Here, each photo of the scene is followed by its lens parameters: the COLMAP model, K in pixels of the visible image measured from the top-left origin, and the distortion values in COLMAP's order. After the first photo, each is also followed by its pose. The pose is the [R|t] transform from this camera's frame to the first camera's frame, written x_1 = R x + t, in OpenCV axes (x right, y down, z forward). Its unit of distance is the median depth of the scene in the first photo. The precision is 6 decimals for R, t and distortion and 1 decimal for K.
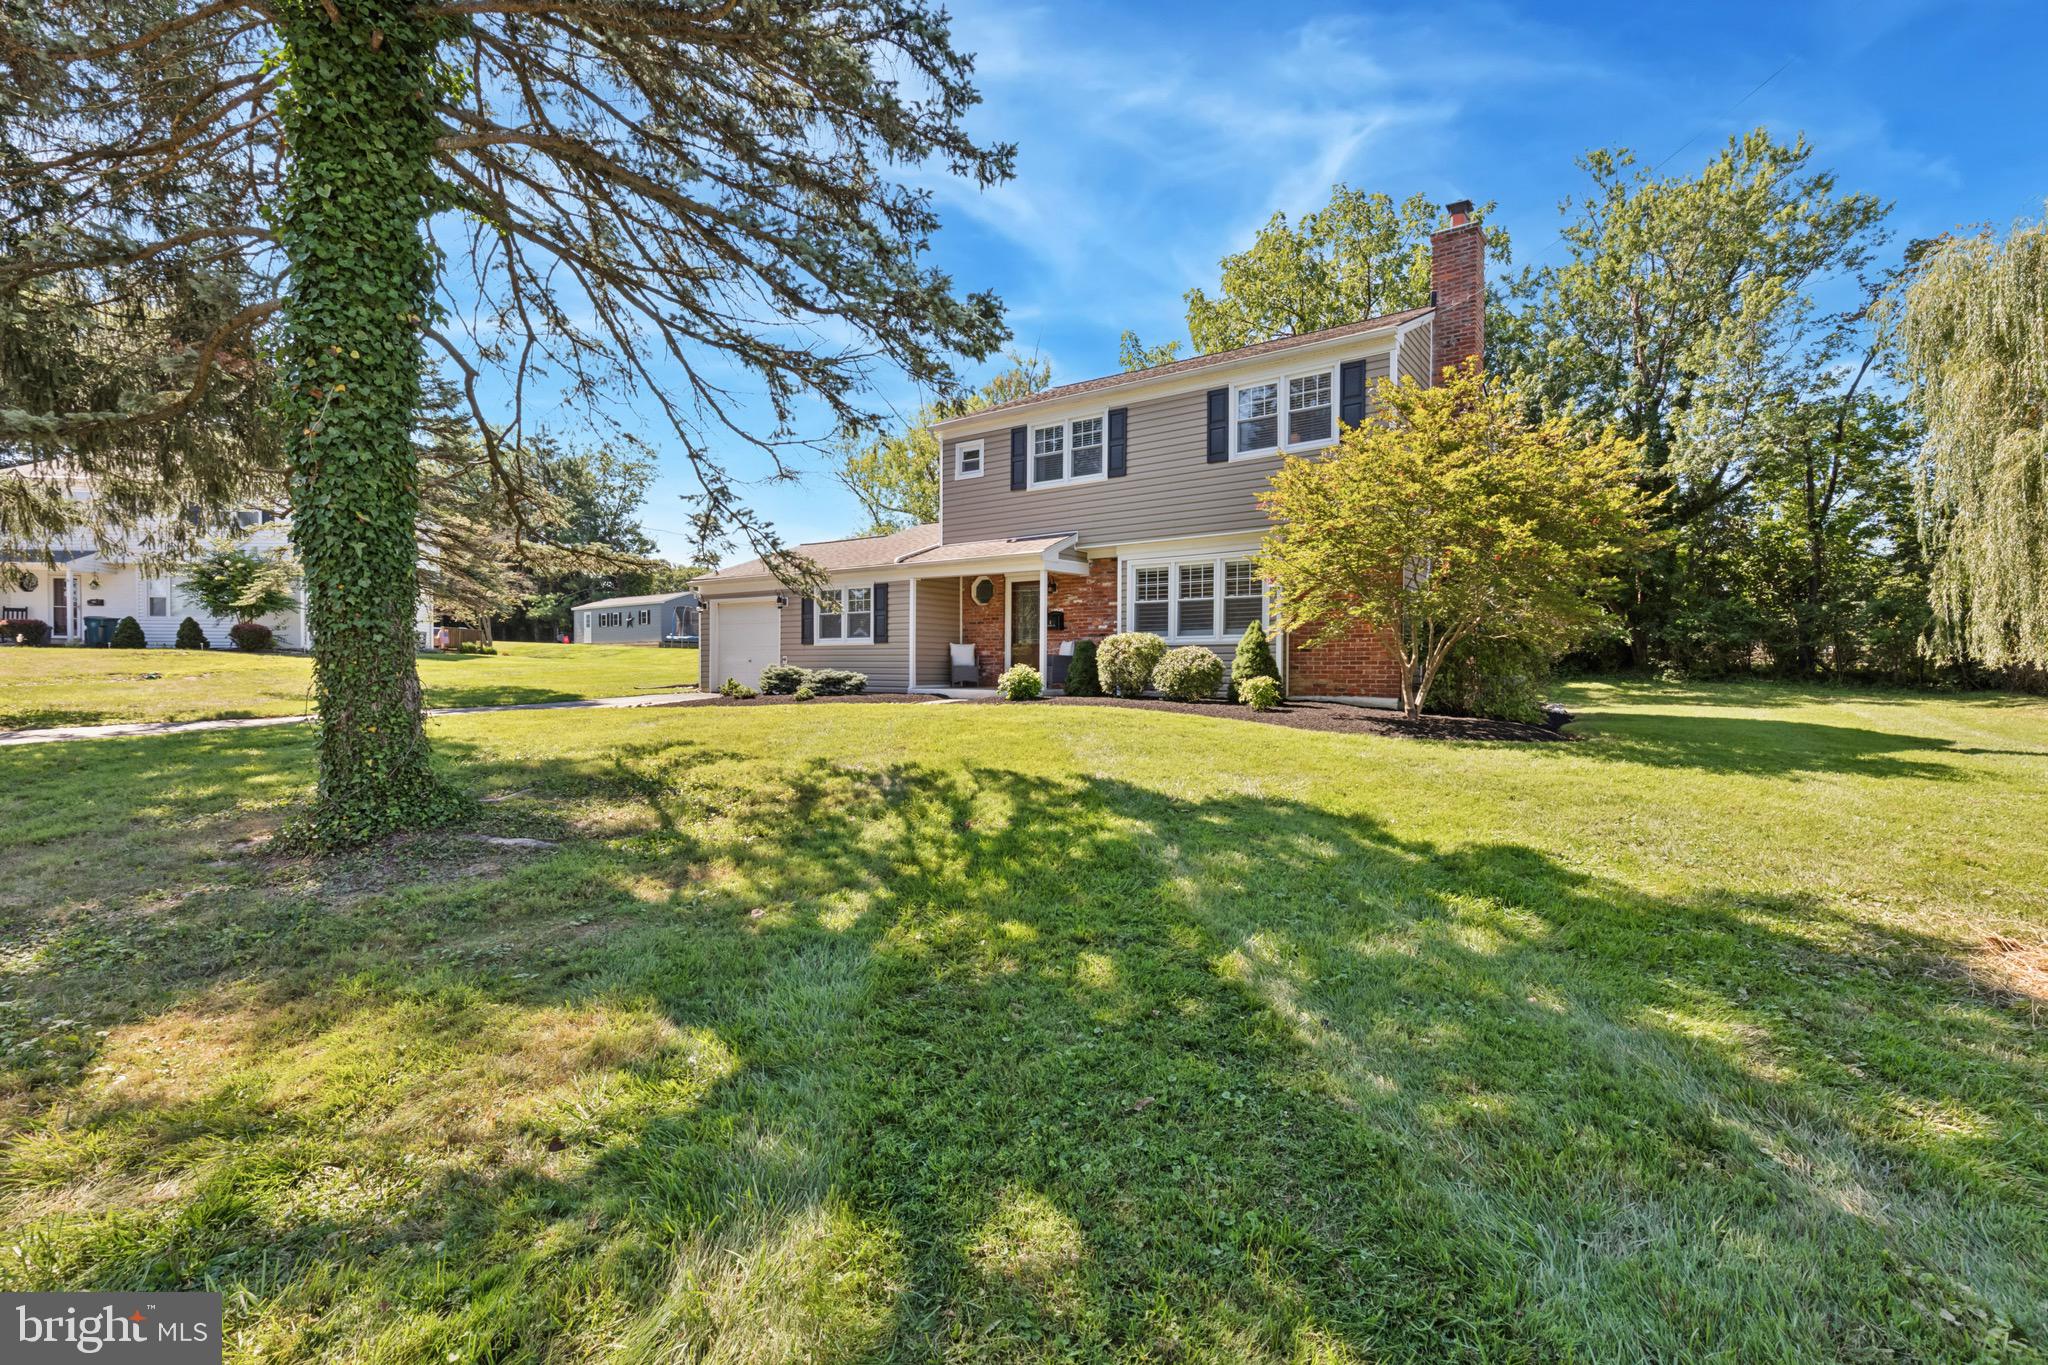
lens RADIAL K [[930.0, 0, 1019.0], [0, 930.0, 674.0], [0, 0, 1]] dist [0.008389, -0.001686]
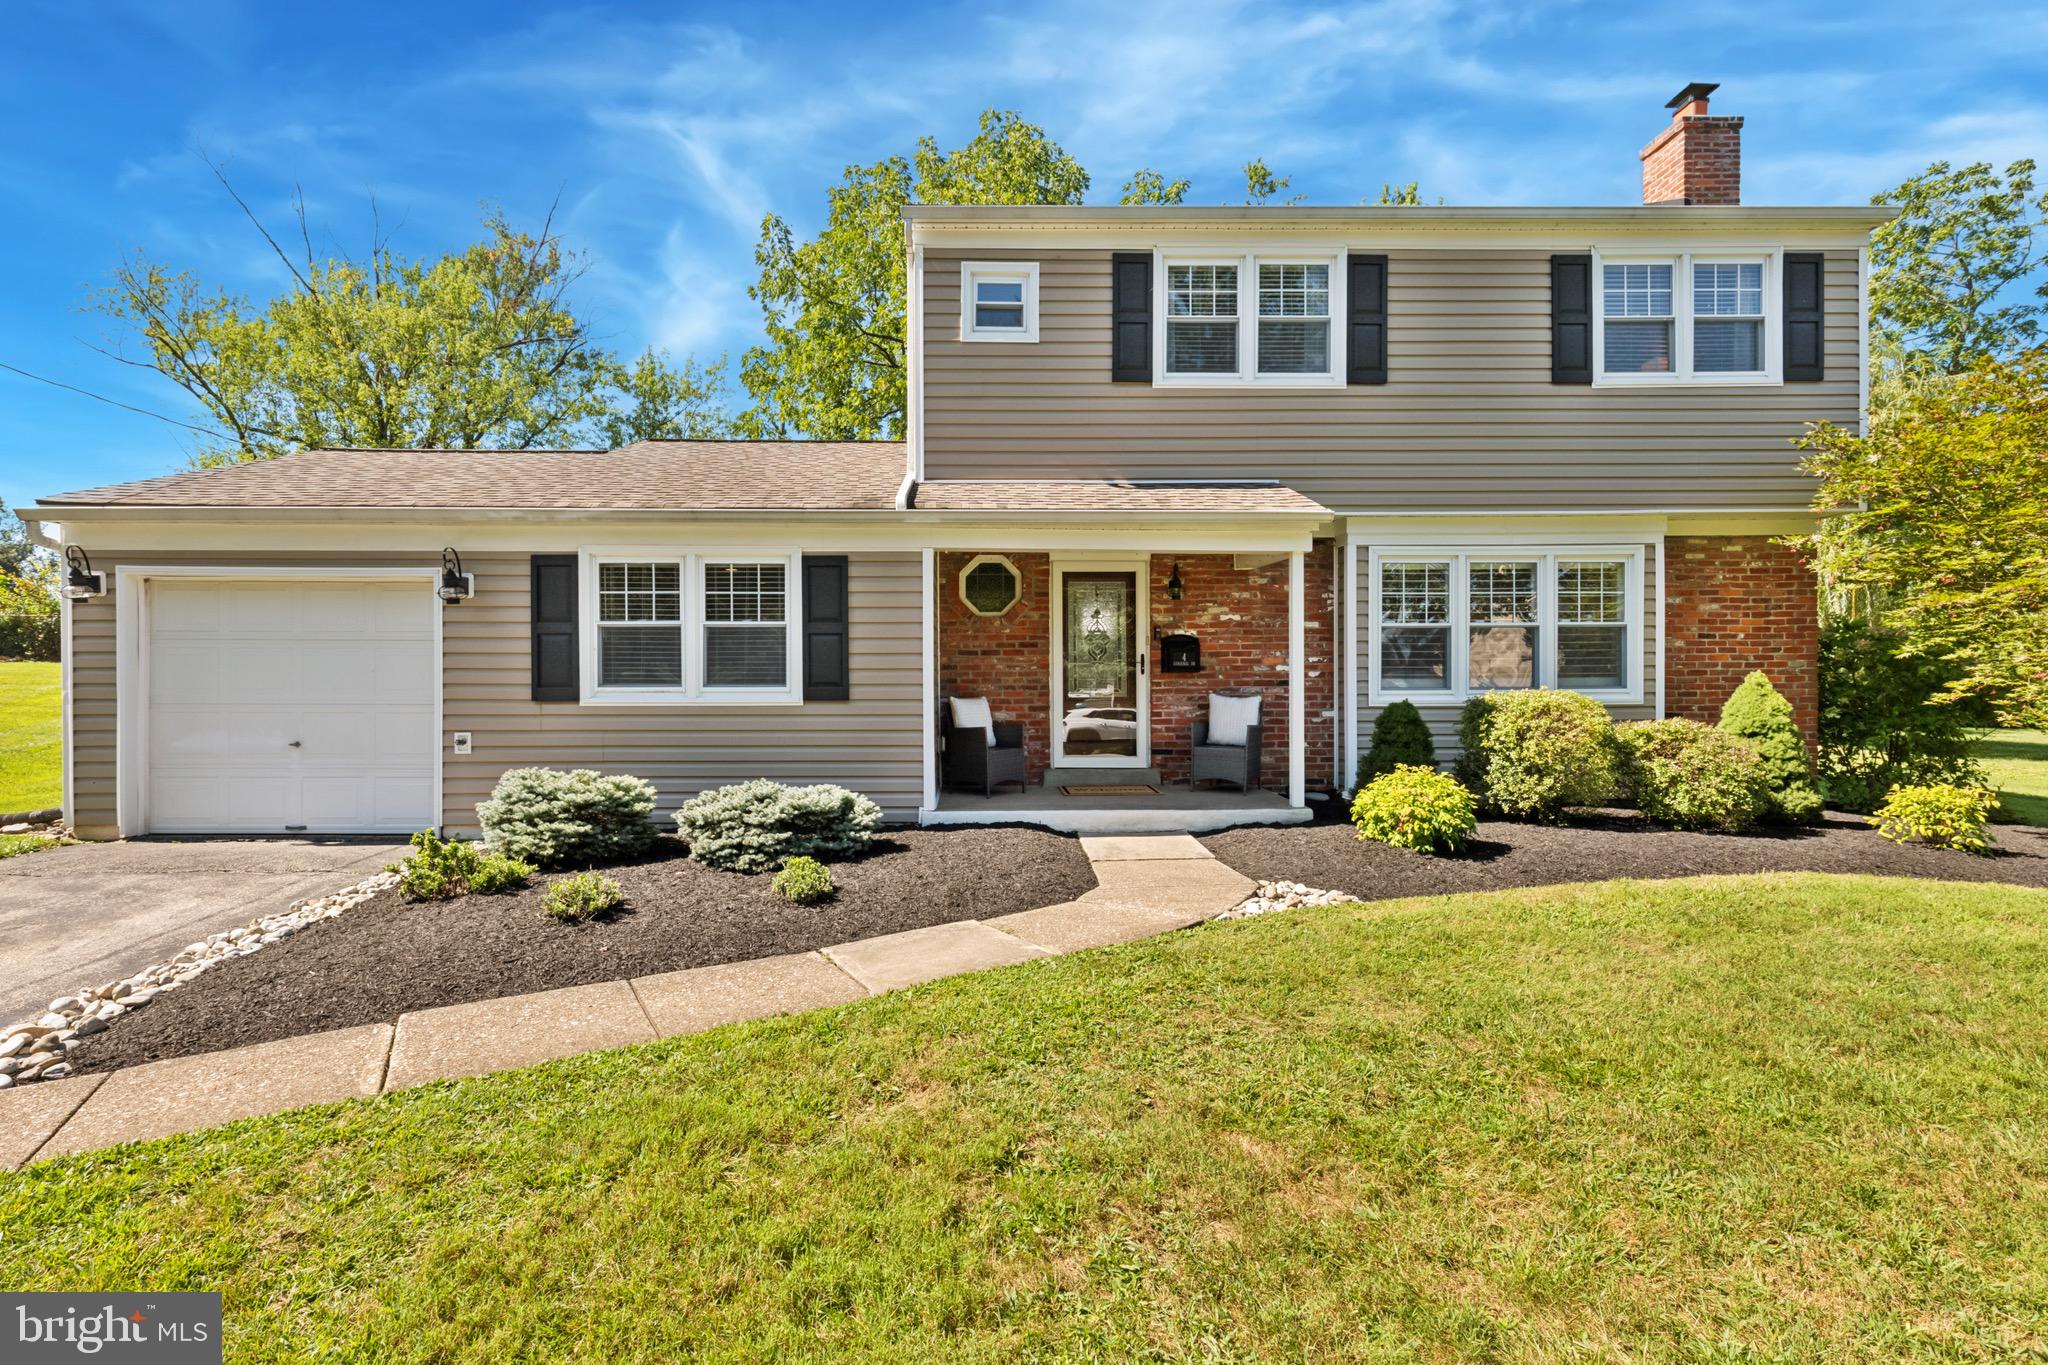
lens RADIAL K [[930.0, 0, 1003.0], [0, 930.0, 679.2], [0, 0, 1]] dist [0.008389, -0.001686]
pose [[0.783643, -0.007191, 0.621169, -0.357858], [0.009884, 0.999951, -0.000893, -0.044176], [-0.621132, 0.006839, 0.783676, 0.669620]]
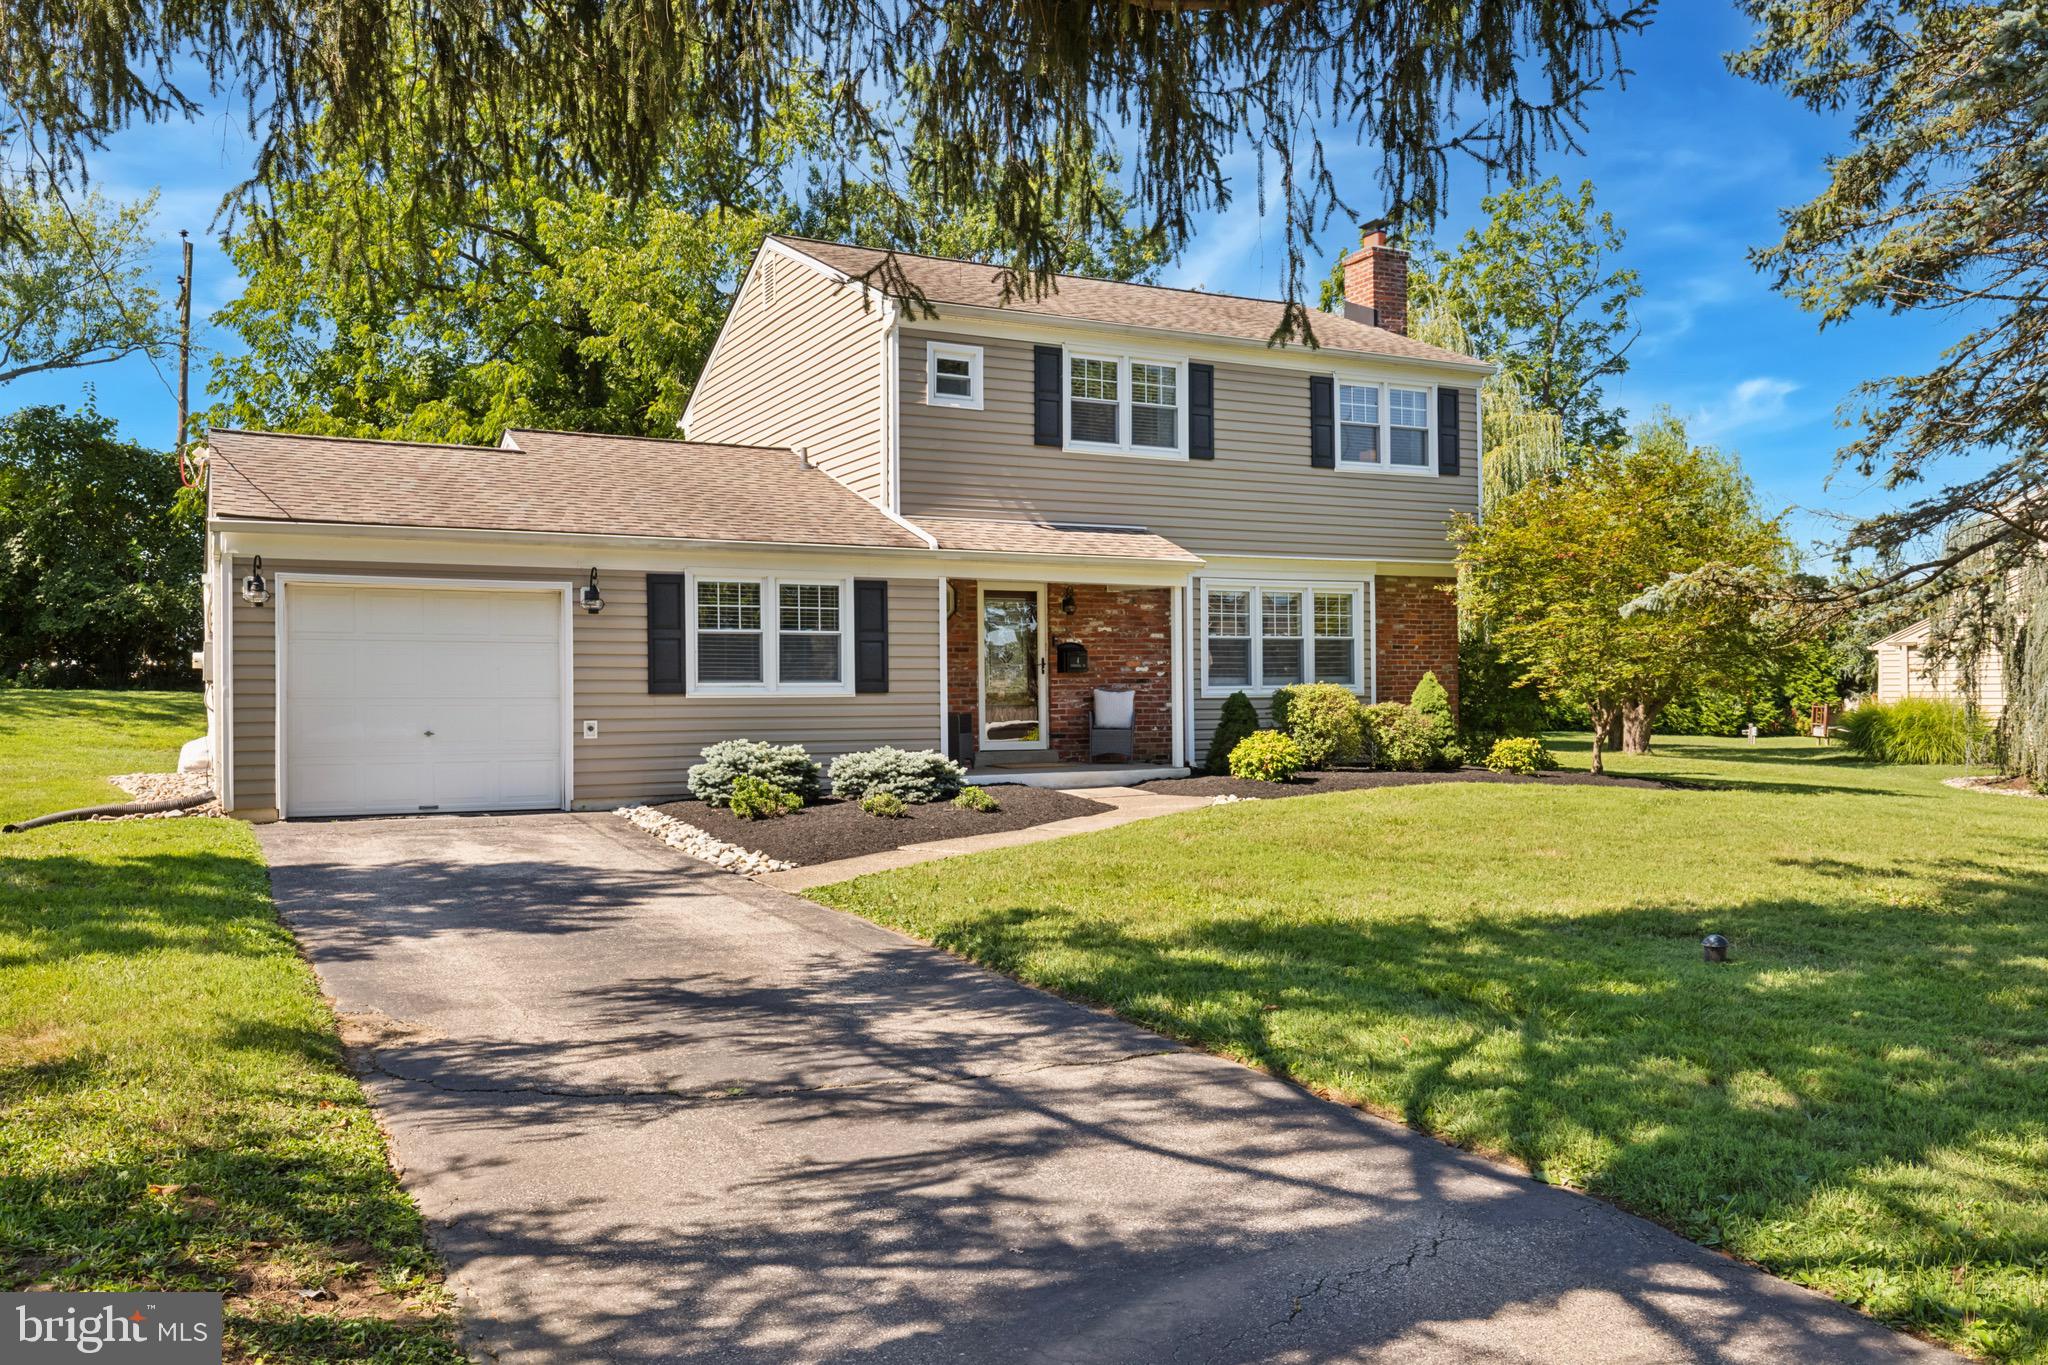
lens RADIAL K [[1628.9, 0, 1033.4], [0, 1628.9, 680.1], [0, 0, 1]] dist [-0.009975, 0.000083]
pose [[0.413048, -0.000785, 0.910709, -1.005958], [0.015054, 0.999869, -0.005966, -0.035734], [-0.910585, 0.016174, 0.413005, 0.567228]]
